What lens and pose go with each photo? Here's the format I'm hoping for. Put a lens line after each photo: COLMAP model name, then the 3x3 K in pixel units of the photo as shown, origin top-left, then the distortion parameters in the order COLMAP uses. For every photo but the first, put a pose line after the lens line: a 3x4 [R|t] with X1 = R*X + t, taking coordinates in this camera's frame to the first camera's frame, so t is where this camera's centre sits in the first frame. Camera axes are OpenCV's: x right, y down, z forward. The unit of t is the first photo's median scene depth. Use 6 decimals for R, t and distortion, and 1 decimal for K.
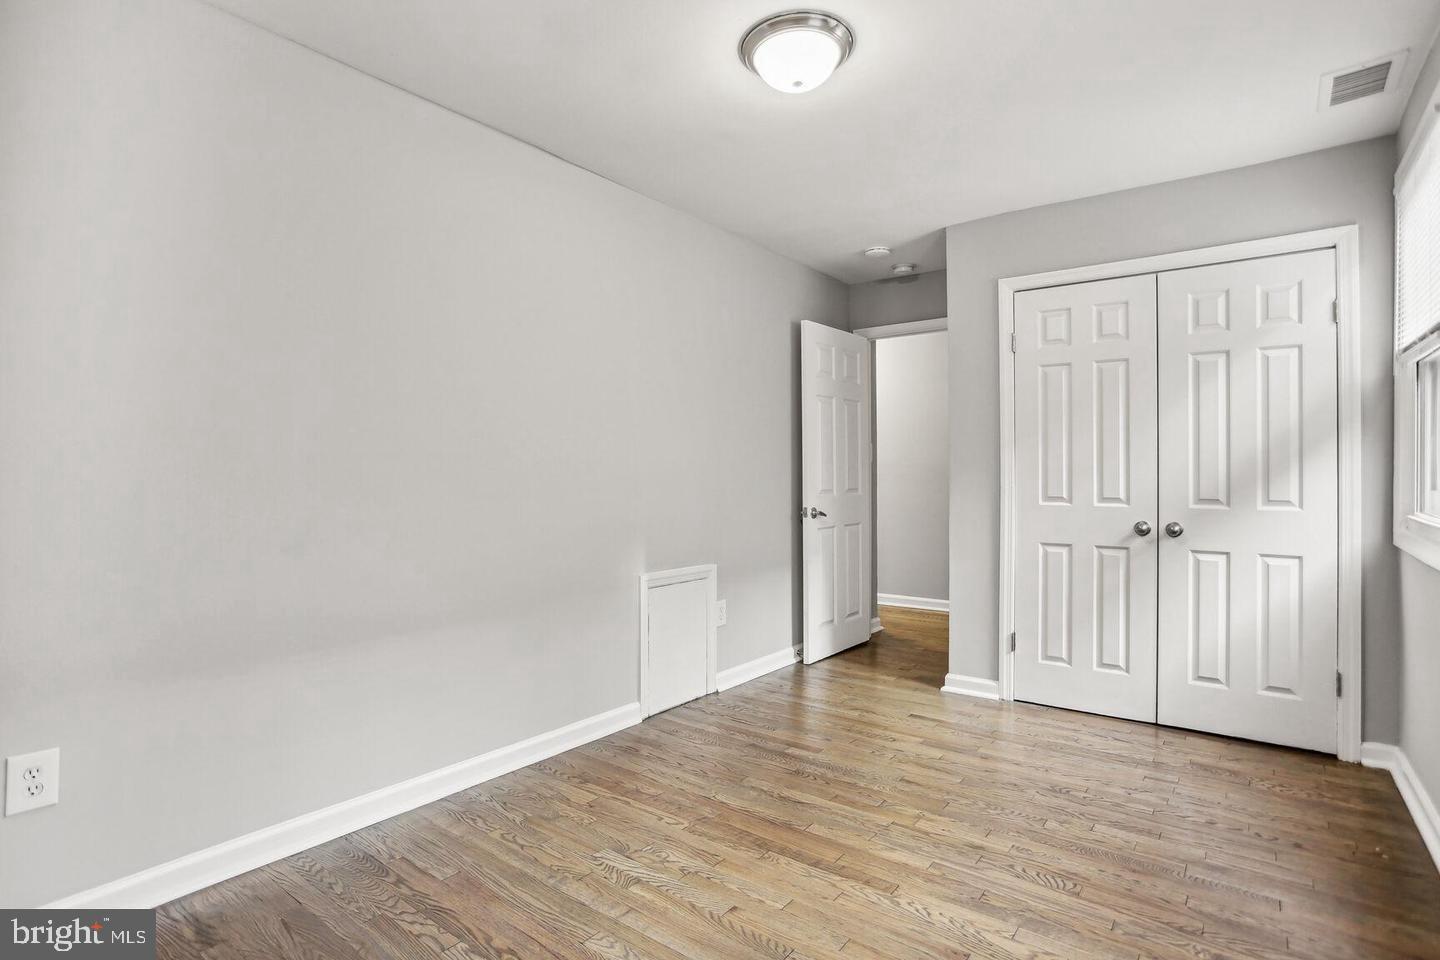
lens RADIAL K [[720.9, 0, 714.8], [0, 720.9, 473.4], [0, 0, 1]] dist [-0.051440, 0.025344]
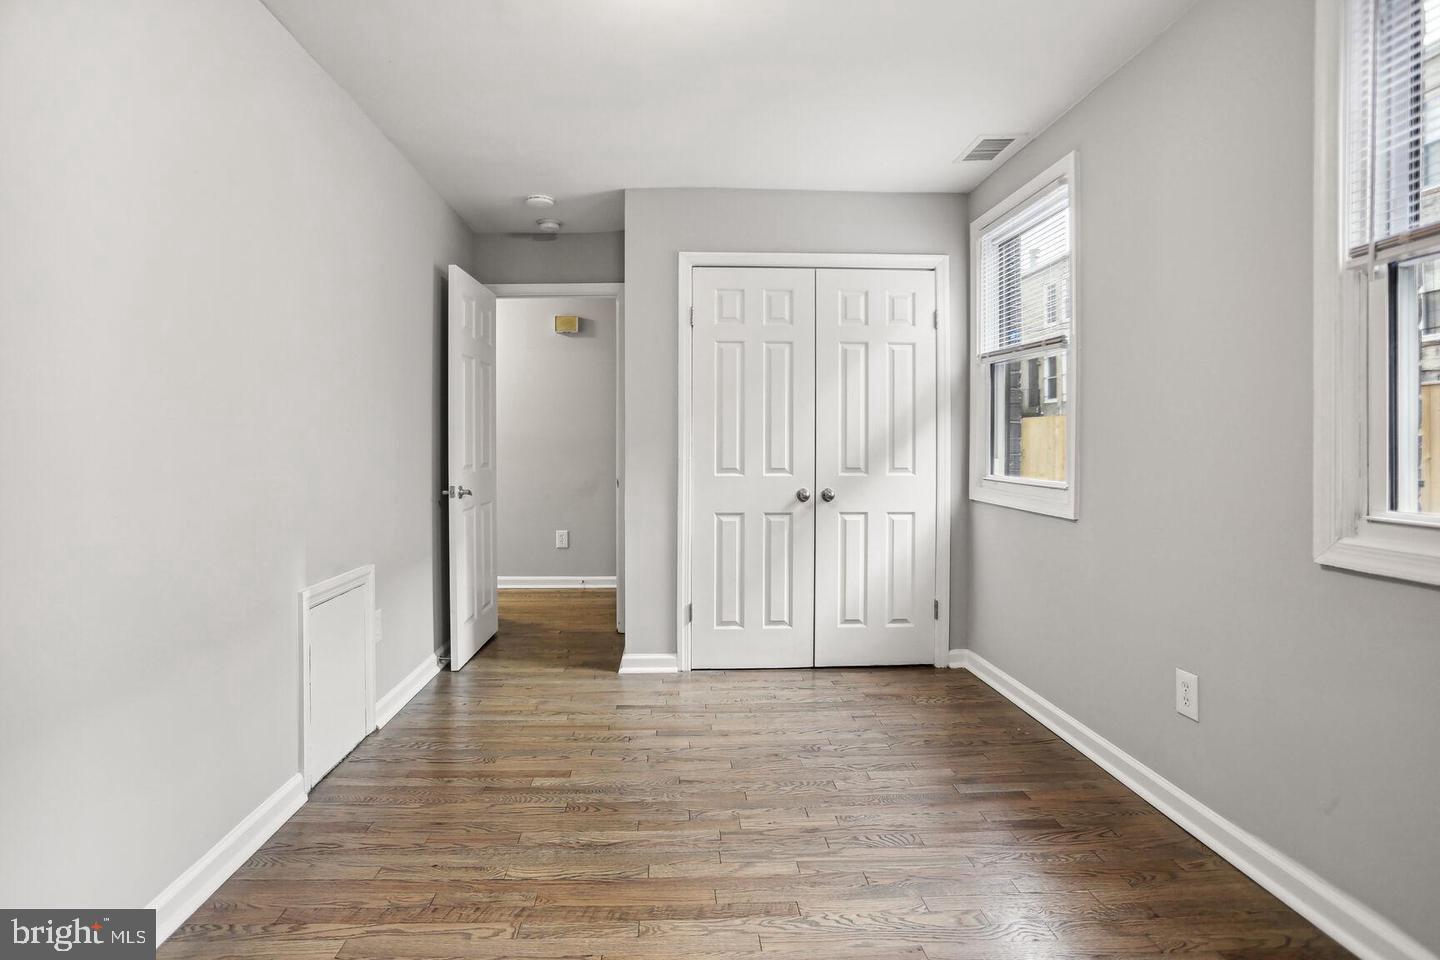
lens RADIAL K [[720.9, 0, 700.1], [0, 720.9, 443.6], [0, 0, 1]] dist [-0.051440, 0.025344]
pose [[0.776773, 0.002261, 0.629776, -0.250656], [-0.000614, 0.999996, -0.002833, -0.000131], [-0.629780, 0.001814, 0.776771, 0.232208]]
